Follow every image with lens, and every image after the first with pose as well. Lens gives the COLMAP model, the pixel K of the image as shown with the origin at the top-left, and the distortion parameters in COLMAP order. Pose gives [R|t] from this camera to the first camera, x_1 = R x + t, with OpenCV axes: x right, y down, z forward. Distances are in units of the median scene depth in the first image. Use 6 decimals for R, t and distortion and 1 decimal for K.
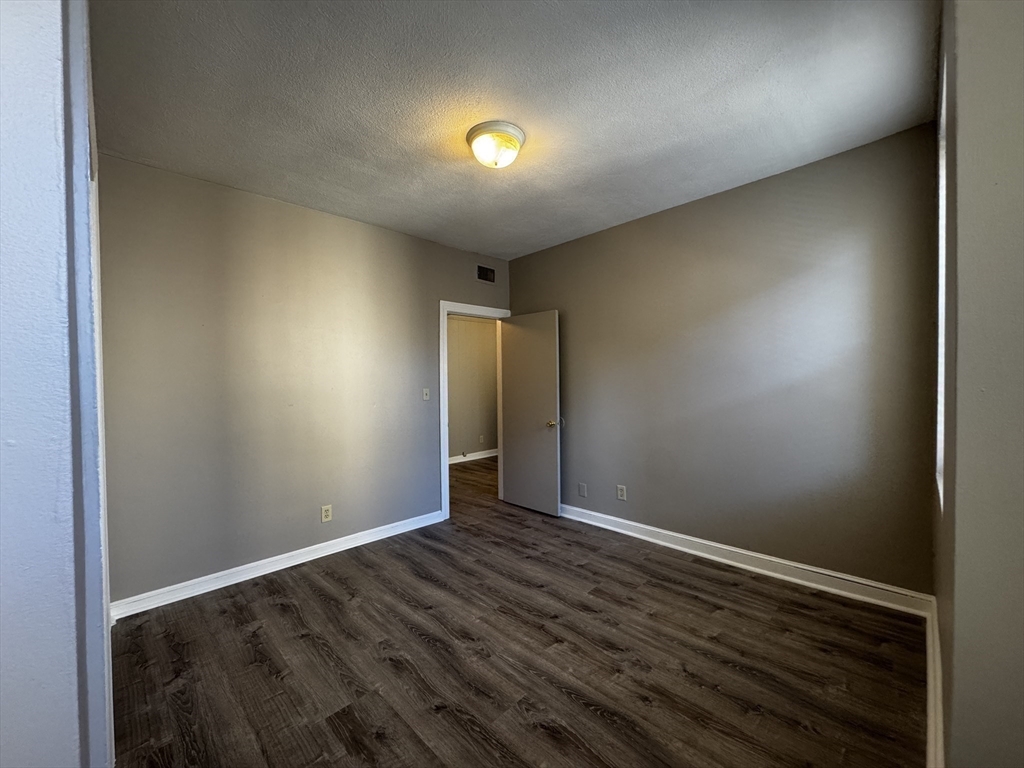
lens RADIAL K [[411.4, 0, 514.0], [0, 411.4, 383.9], [0, 0, 1]] dist [0.000727, 0.000055]
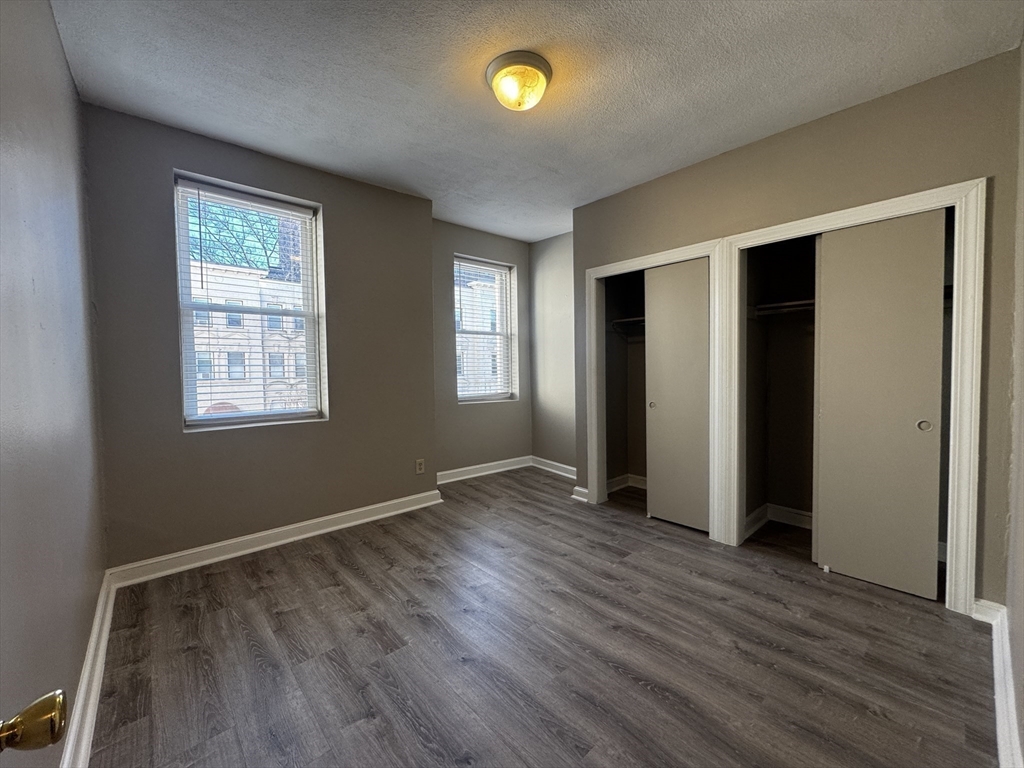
lens RADIAL K [[411.4, 0, 510.4], [0, 411.4, 381.6], [0, 0, 1]] dist [0.000727, 0.000055]
pose [[-0.997779, 0.023145, 0.062461, -0.067474], [0.026239, 0.998445, 0.049184, 0.021659], [-0.061225, 0.050714, -0.996835, 1.988669]]
